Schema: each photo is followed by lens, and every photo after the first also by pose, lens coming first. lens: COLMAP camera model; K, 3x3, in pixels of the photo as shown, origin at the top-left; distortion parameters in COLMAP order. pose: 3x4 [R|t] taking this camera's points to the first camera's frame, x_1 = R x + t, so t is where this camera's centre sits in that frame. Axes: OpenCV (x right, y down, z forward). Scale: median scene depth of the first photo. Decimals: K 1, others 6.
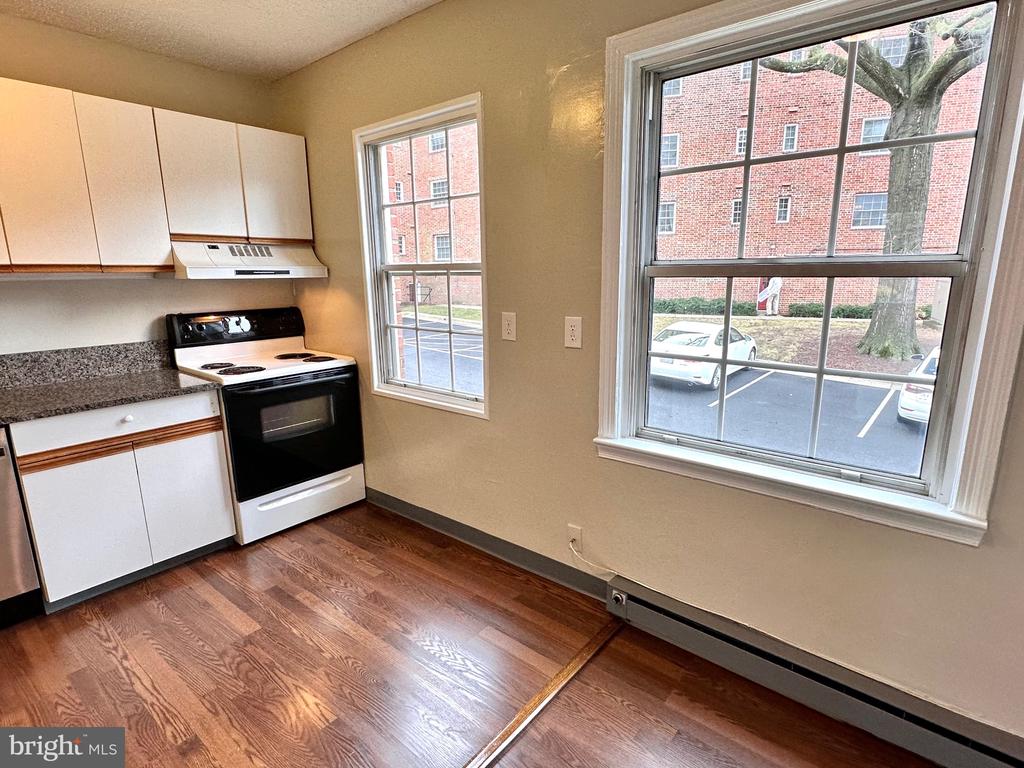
lens RADIAL K [[538.7, 0, 511.8], [0, 538.7, 387.8], [0, 0, 1]] dist [-0.003887, 0.001771]
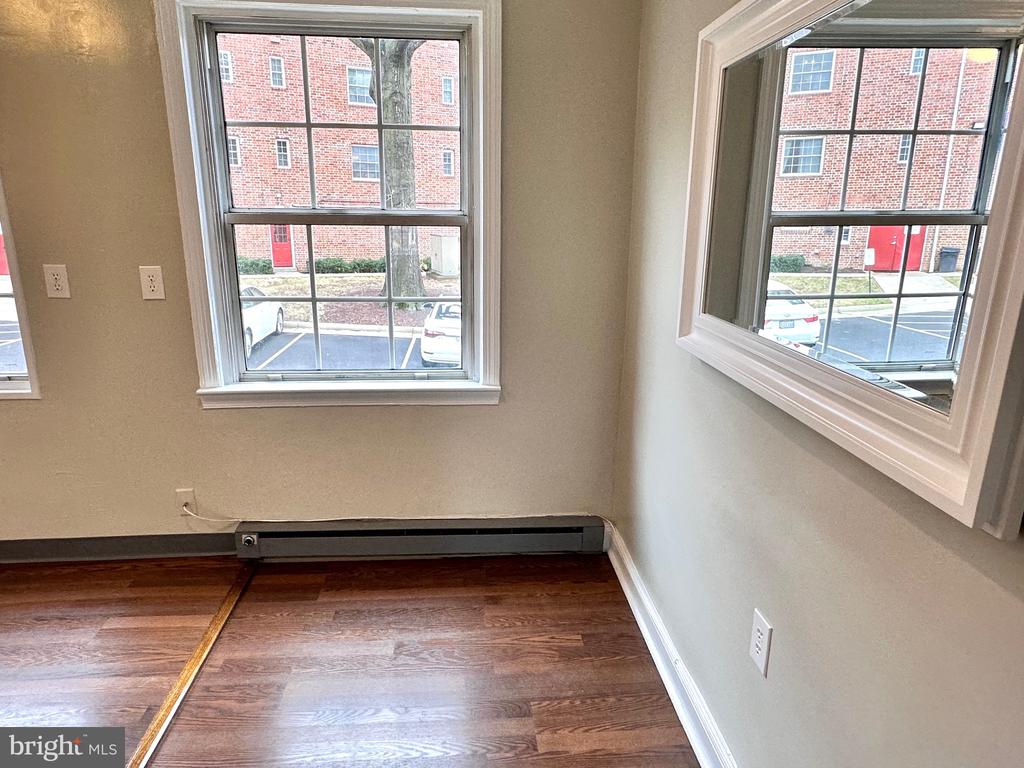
lens RADIAL K [[638.3, 0, 513.2], [0, 638.3, 392.2], [0, 0, 1]] dist [-0.003199, -0.000634]
pose [[0.705897, -0.165060, 0.688813, -0.228089], [0.132923, 0.986062, 0.100070, 0.055070], [-0.695730, 0.020920, 0.717999, -0.220182]]
